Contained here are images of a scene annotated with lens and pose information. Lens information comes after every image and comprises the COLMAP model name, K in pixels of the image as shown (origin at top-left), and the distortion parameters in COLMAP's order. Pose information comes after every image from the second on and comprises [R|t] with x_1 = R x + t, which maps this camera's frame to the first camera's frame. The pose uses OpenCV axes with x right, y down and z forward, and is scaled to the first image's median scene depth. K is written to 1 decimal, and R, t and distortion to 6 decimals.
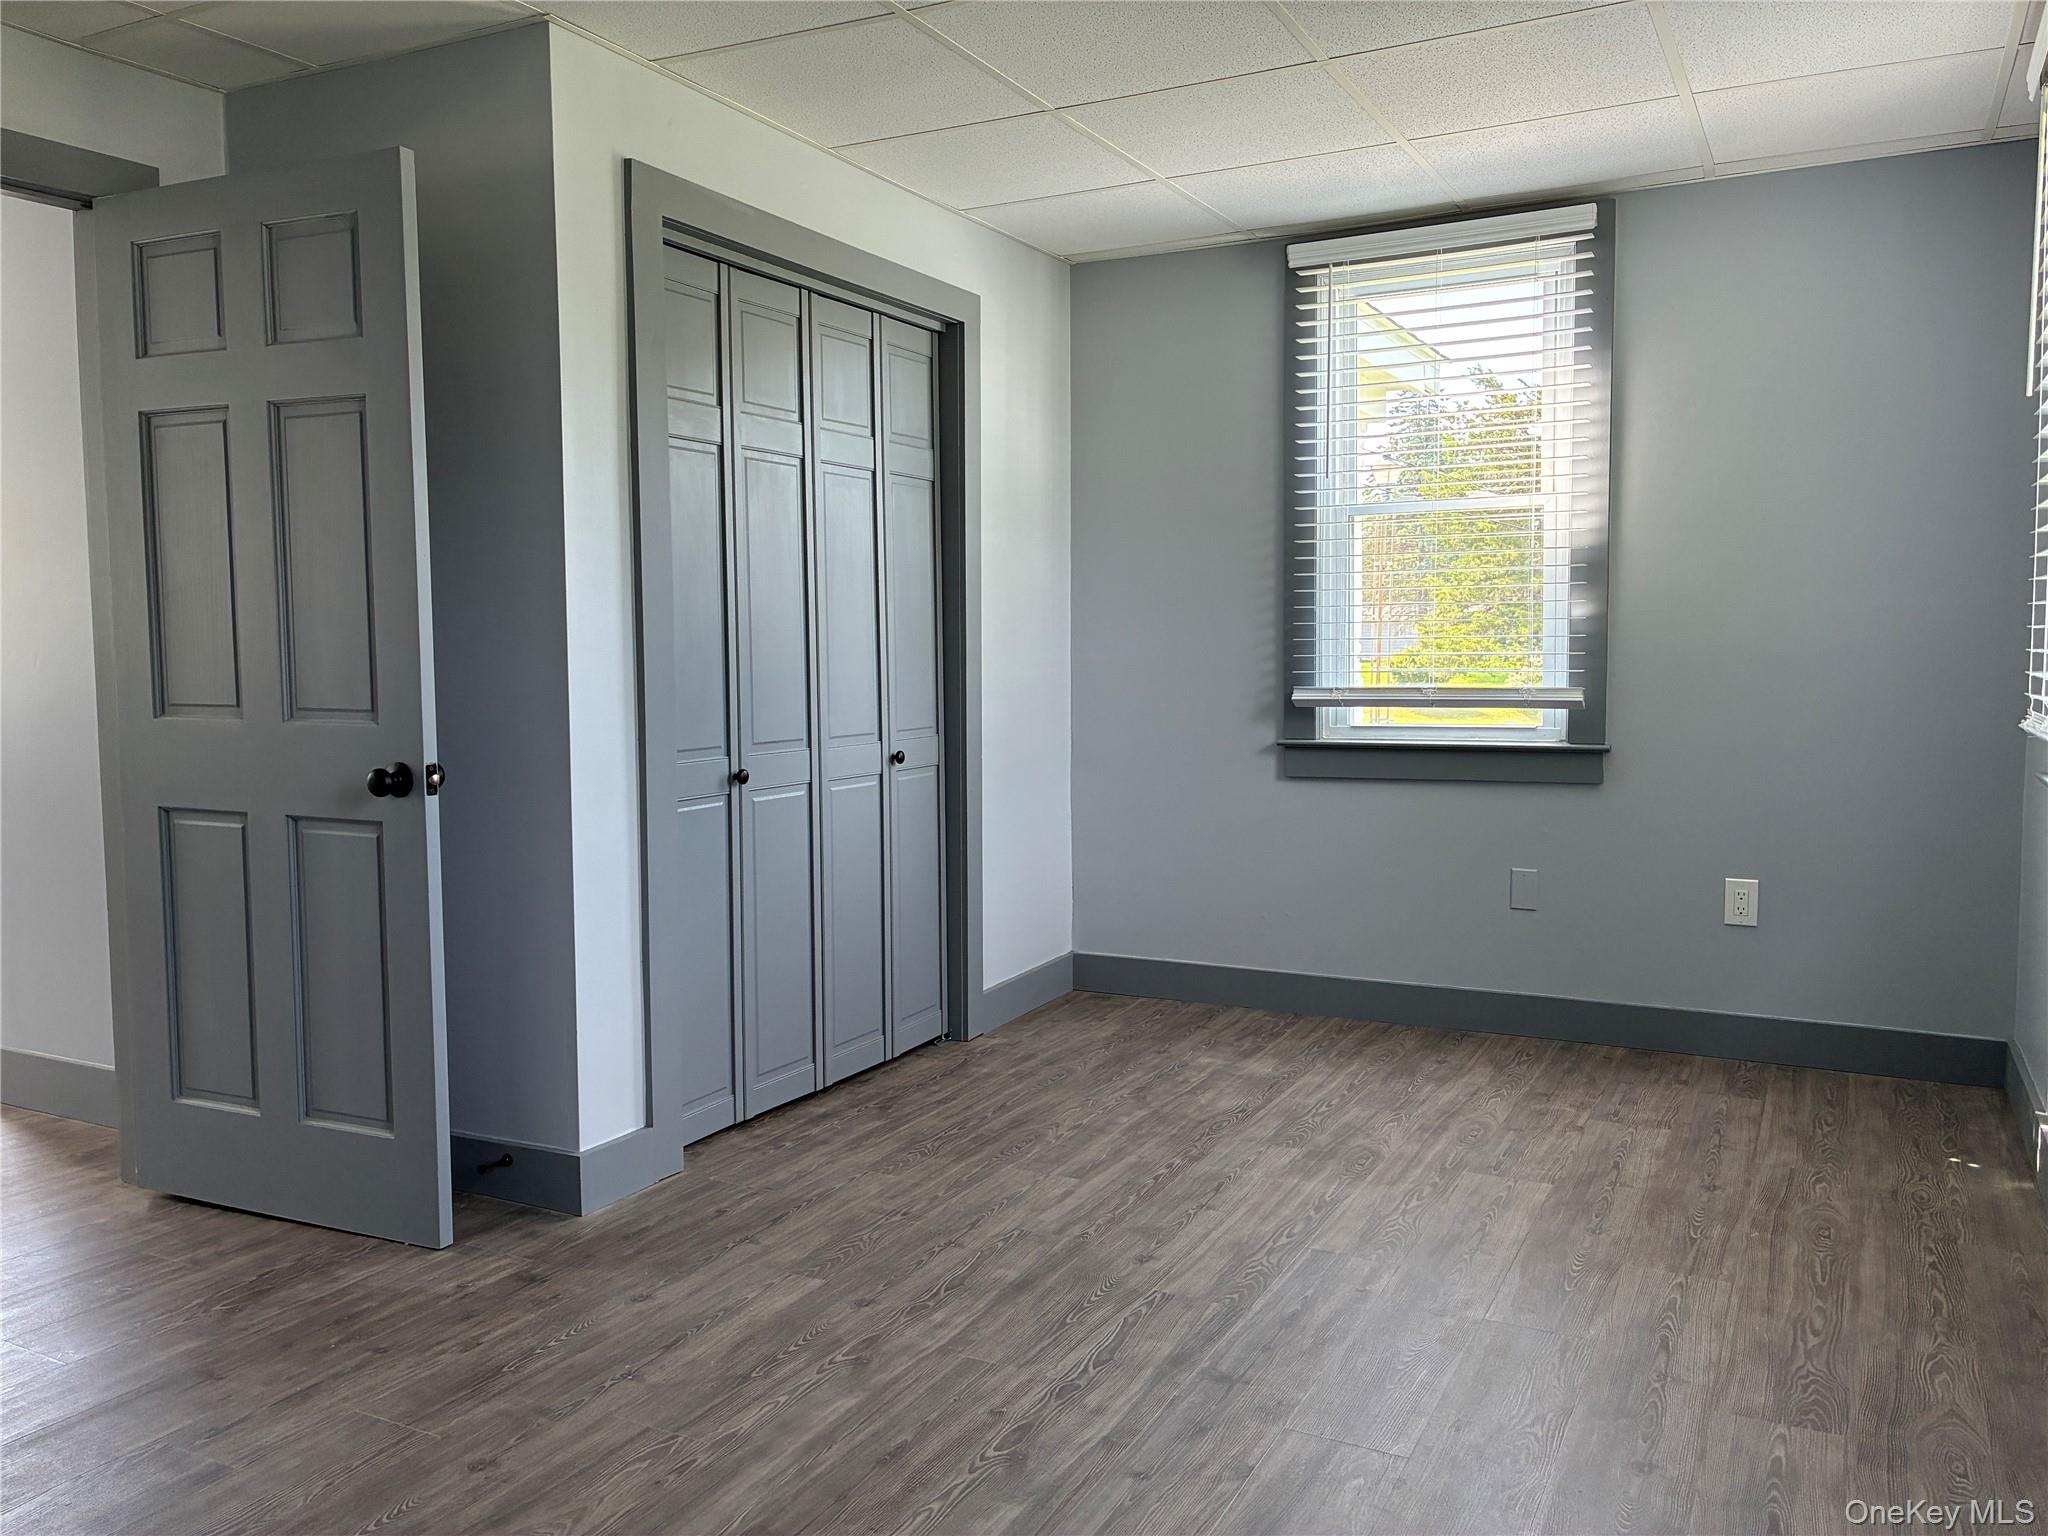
lens RADIAL K [[1558.4, 0, 1025.4], [0, 1558.4, 768.0], [0, 0, 1]] dist [0.044138, -0.052974]
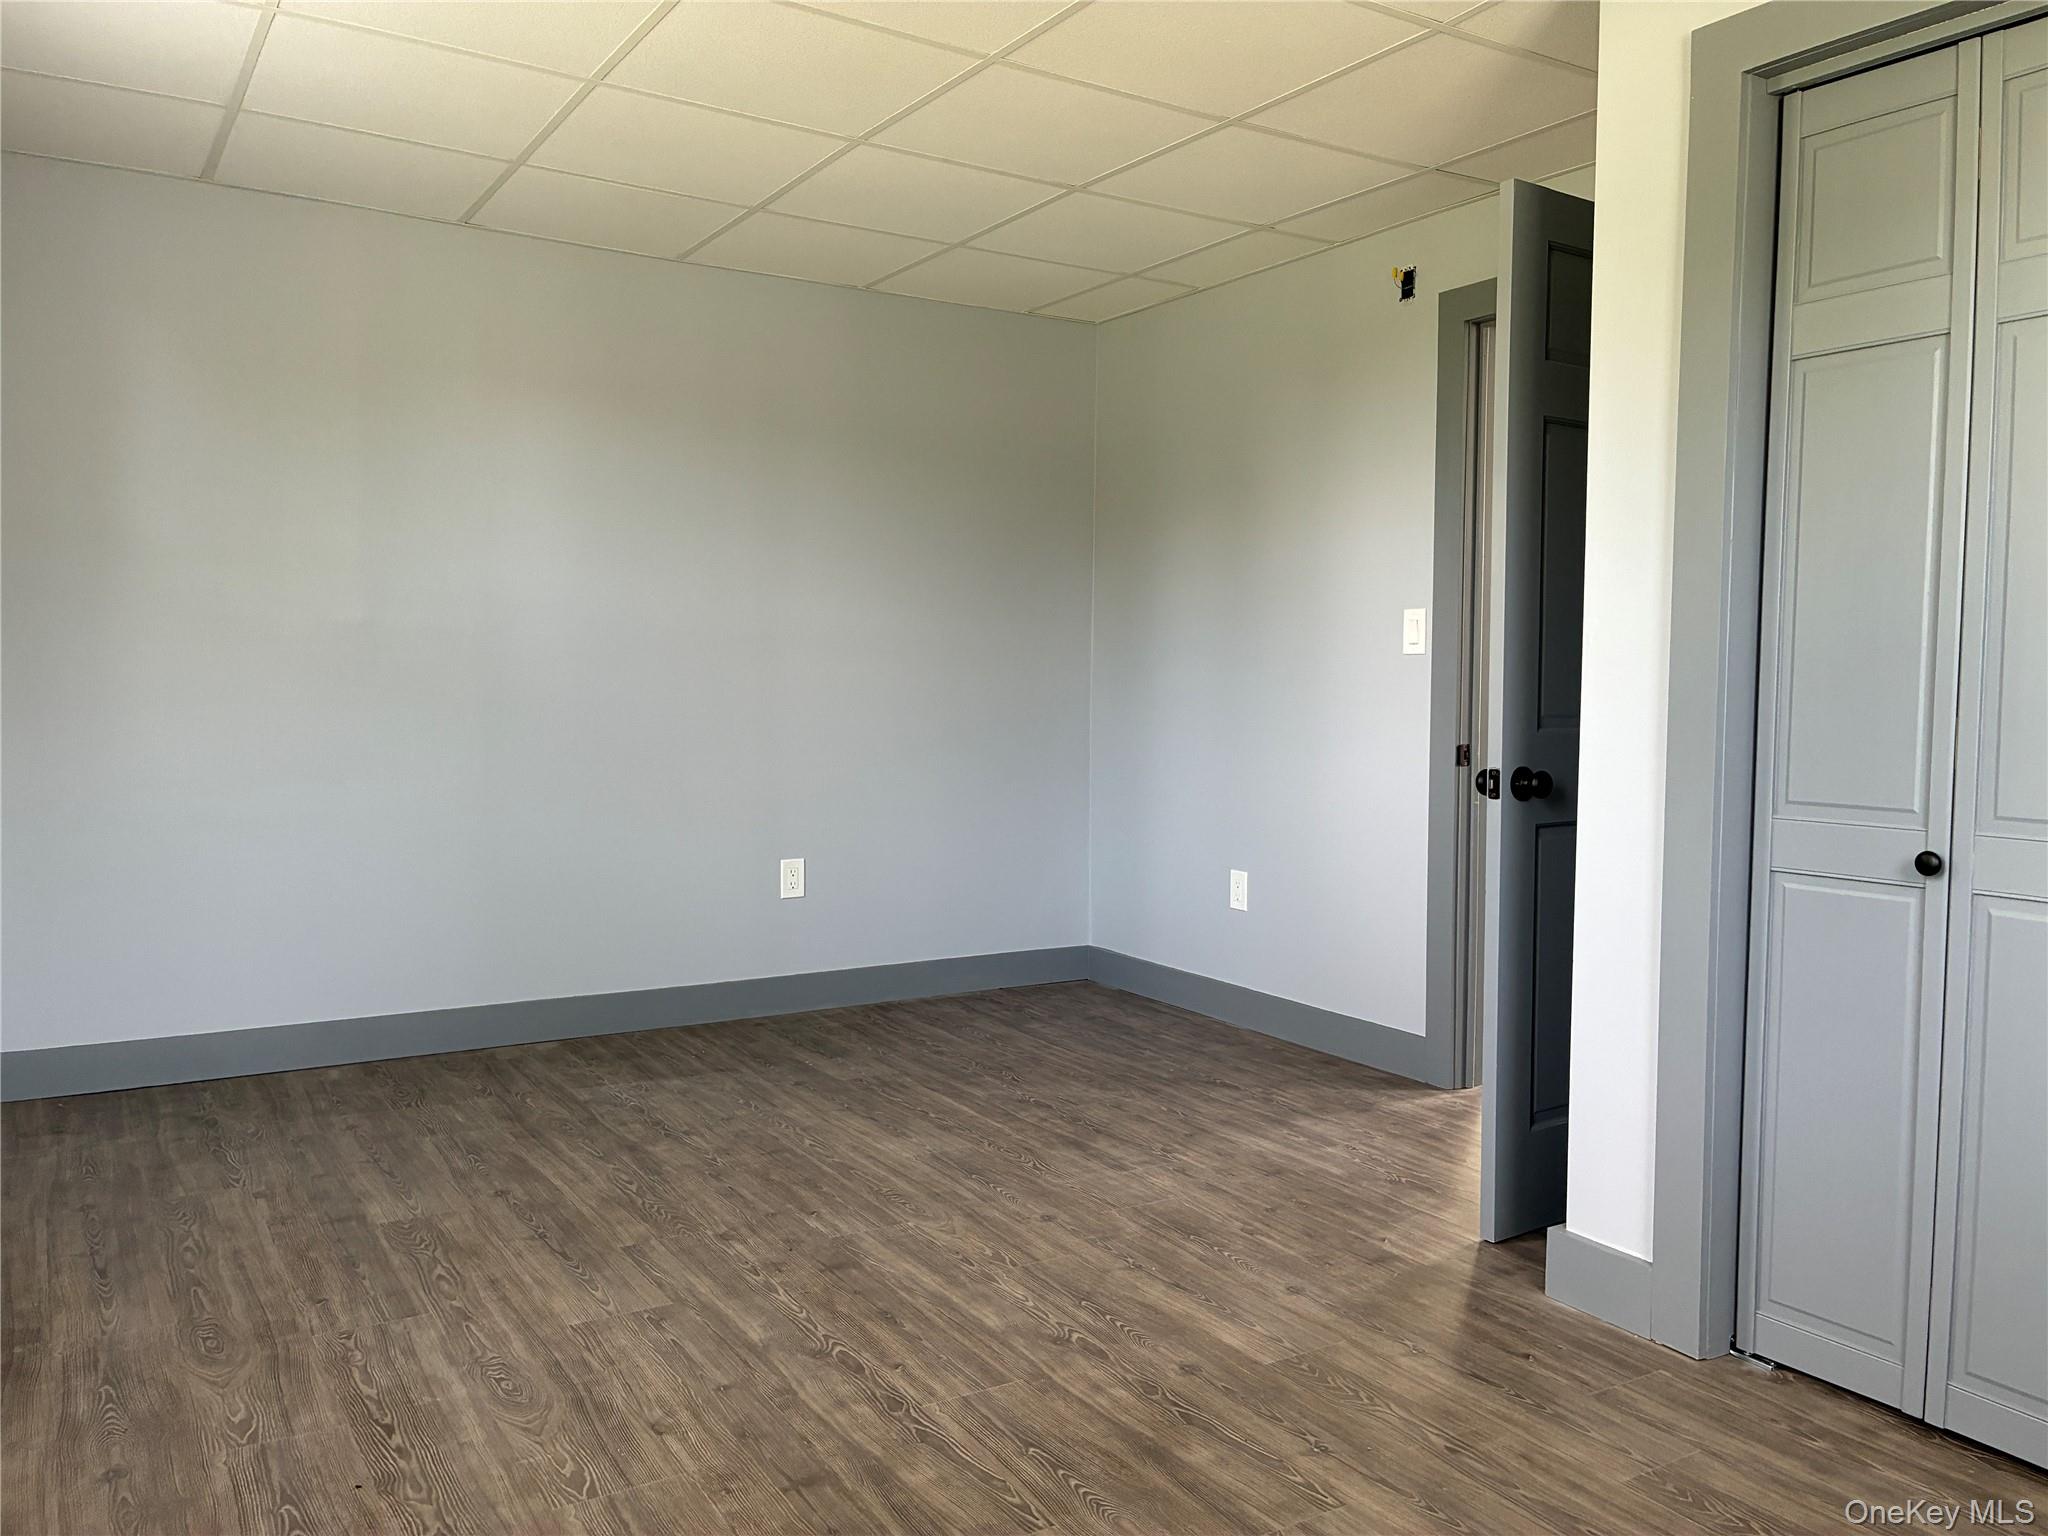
lens RADIAL K [[1558.4, 0, 1027.5], [0, 1558.4, 778.6], [0, 0, 1]] dist [0.044138, -0.052974]
pose [[-0.497650, 0.054427, -0.865669, 0.709944], [-0.083231, 0.990427, 0.110119, -0.088190], [0.863376, 0.126851, -0.488356, 1.320530]]
